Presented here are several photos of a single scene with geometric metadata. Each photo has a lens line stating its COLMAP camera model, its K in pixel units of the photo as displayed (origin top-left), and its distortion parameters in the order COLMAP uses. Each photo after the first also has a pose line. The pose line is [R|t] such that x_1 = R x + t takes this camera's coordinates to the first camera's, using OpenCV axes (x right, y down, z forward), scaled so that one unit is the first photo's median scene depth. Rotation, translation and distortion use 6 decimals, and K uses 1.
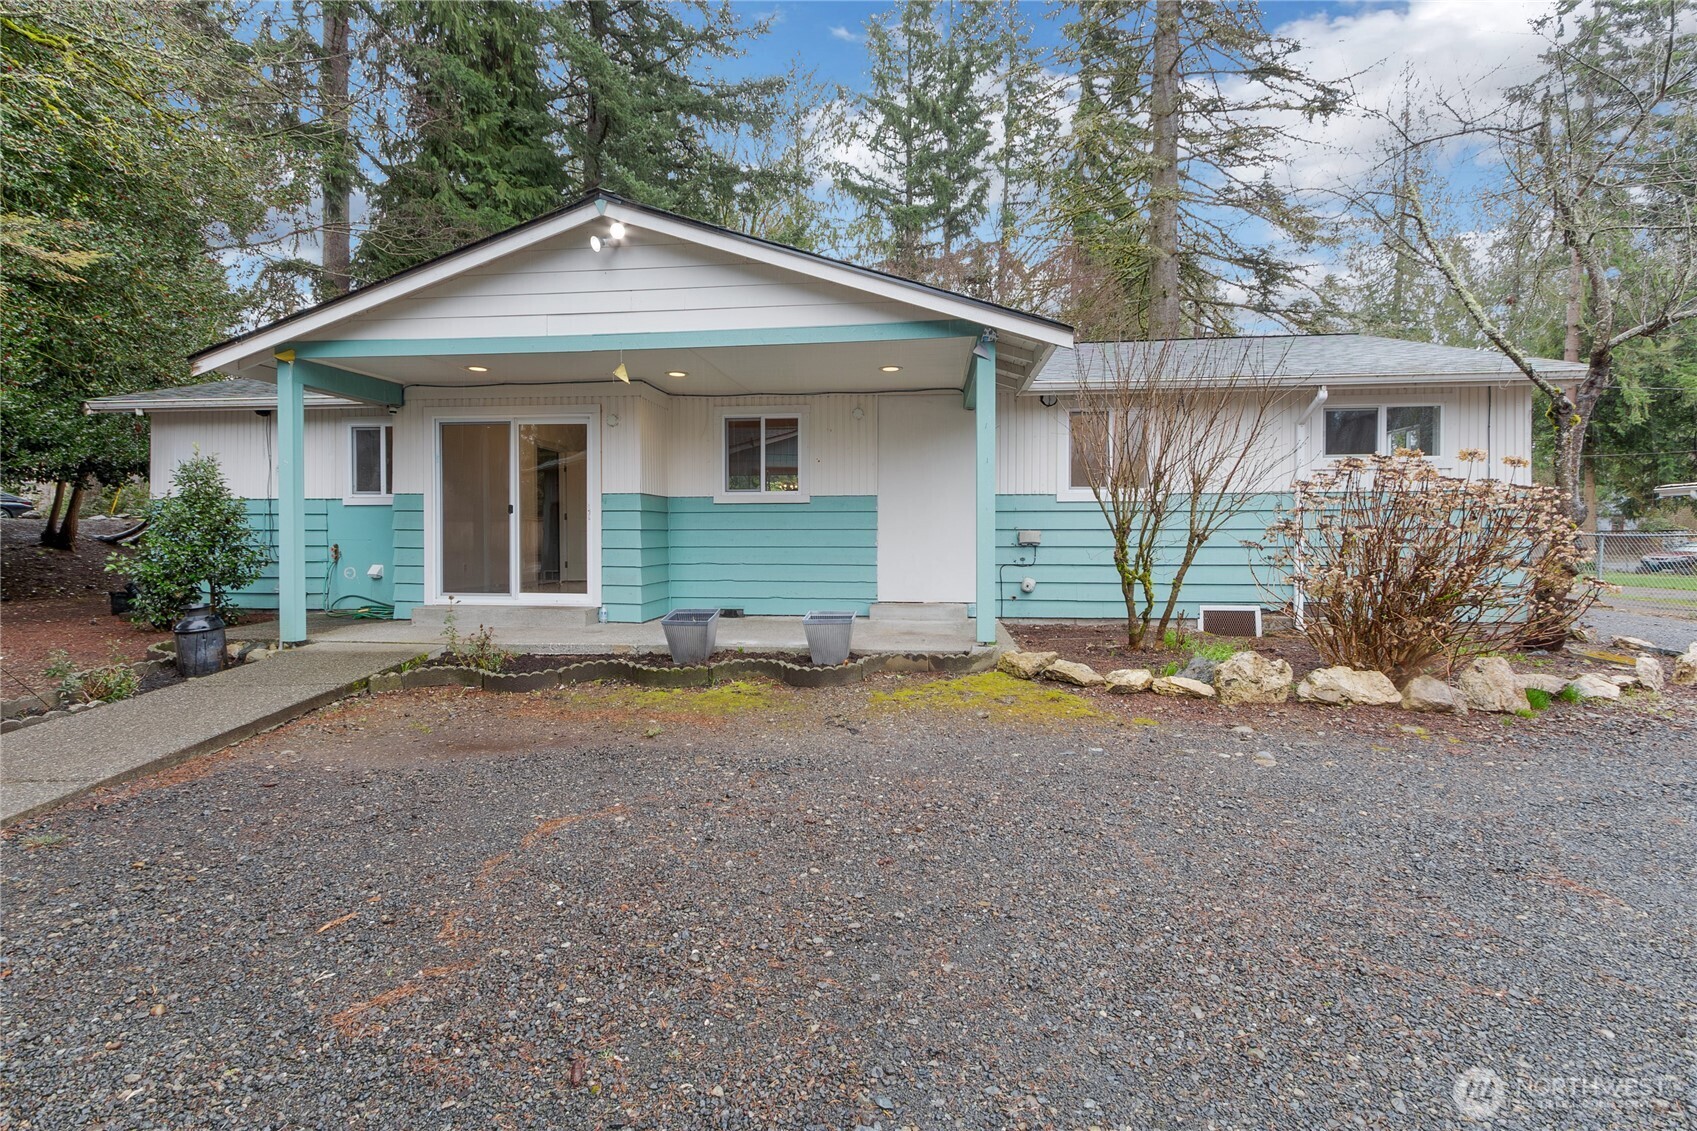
lens RADIAL K [[812.2, 0, 853.0], [0, 812.2, 583.0], [0, 0, 1]] dist [0.004493, 0.000227]
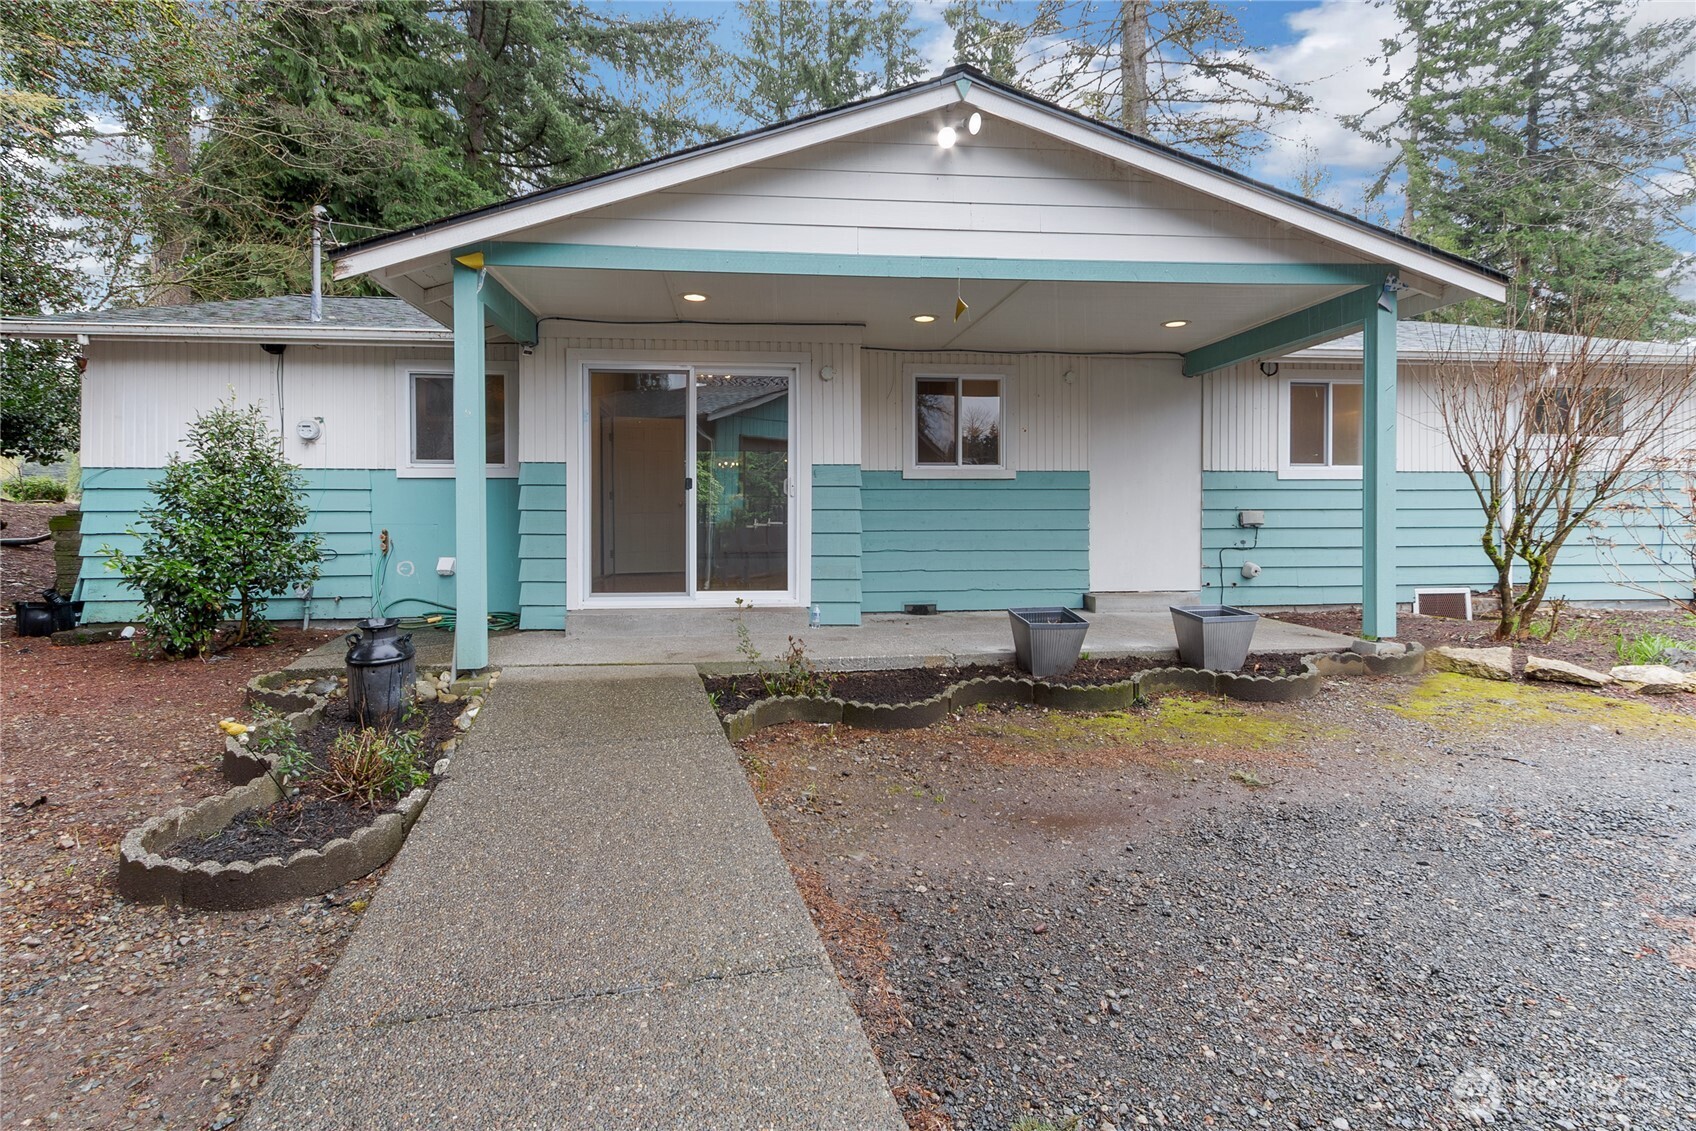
lens RADIAL K [[823.6, 0, 848.0], [0, 823.6, 565.5], [0, 0, 1]] dist [0.001691, -0.000422]
pose [[0.976270, -0.015046, 0.216033, -0.432964], [0.015613, 0.999878, -0.000917, -0.009069], [-0.215993, 0.004268, 0.976386, 0.194237]]
